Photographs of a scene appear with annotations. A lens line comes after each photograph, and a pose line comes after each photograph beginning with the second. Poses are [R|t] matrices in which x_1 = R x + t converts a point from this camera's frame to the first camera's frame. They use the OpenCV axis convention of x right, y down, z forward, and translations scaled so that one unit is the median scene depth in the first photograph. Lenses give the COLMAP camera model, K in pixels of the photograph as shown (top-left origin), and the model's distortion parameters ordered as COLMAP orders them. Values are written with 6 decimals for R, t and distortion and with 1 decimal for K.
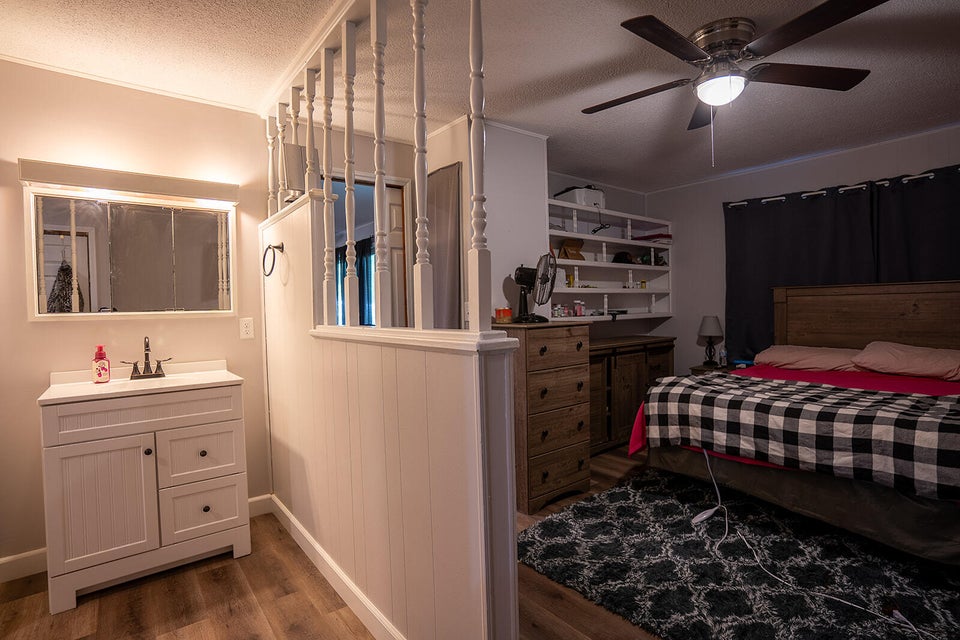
lens RADIAL K [[473.8, 0, 473.6], [0, 473.8, 316.5], [0, 0, 1]] dist [-0.084325, 0.042226]
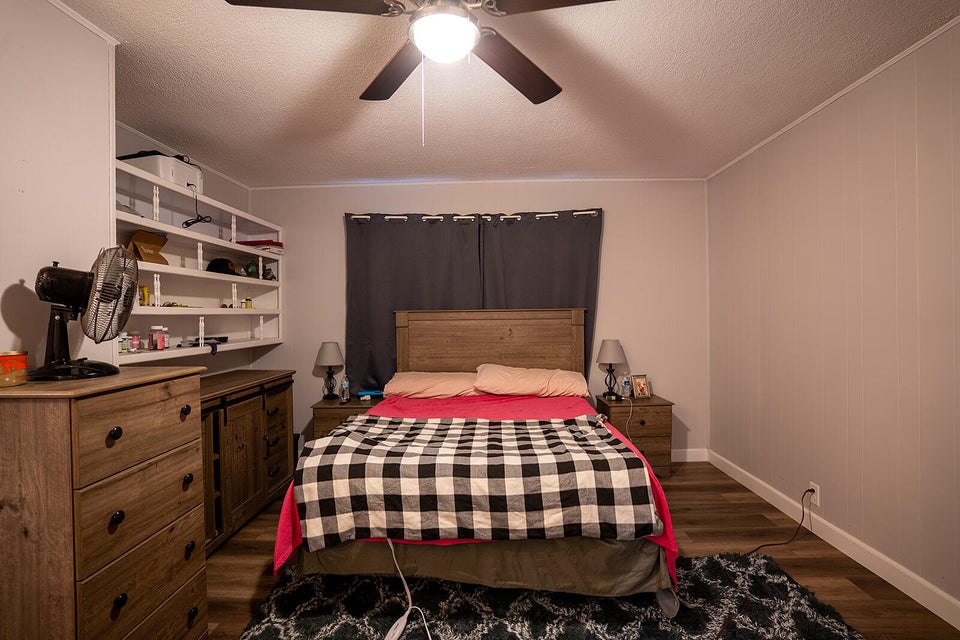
lens RADIAL K [[473.8, 0, 473.6], [0, 473.8, 316.5], [0, 0, 1]] dist [-0.084325, 0.042226]
pose [[0.640799, 0.009823, 0.767646, 0.015256], [0.014447, 0.999587, -0.024850, -0.030307], [-0.767573, 0.027014, 0.640393, 0.315858]]
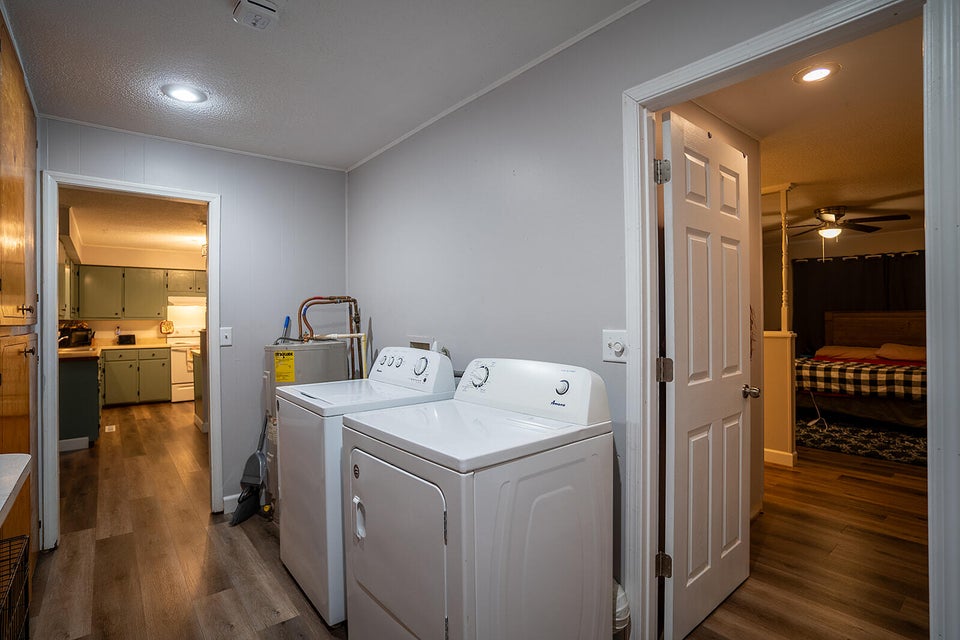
lens RADIAL K [[473.8, 0, 473.6], [0, 473.8, 316.5], [0, 0, 1]] dist [-0.084325, 0.042226]
pose [[0.999784, 0.012055, 0.016920, -0.802233], [-0.011698, 0.999710, -0.021026, 0.006198], [-0.017168, 0.020824, 0.999636, -0.789100]]
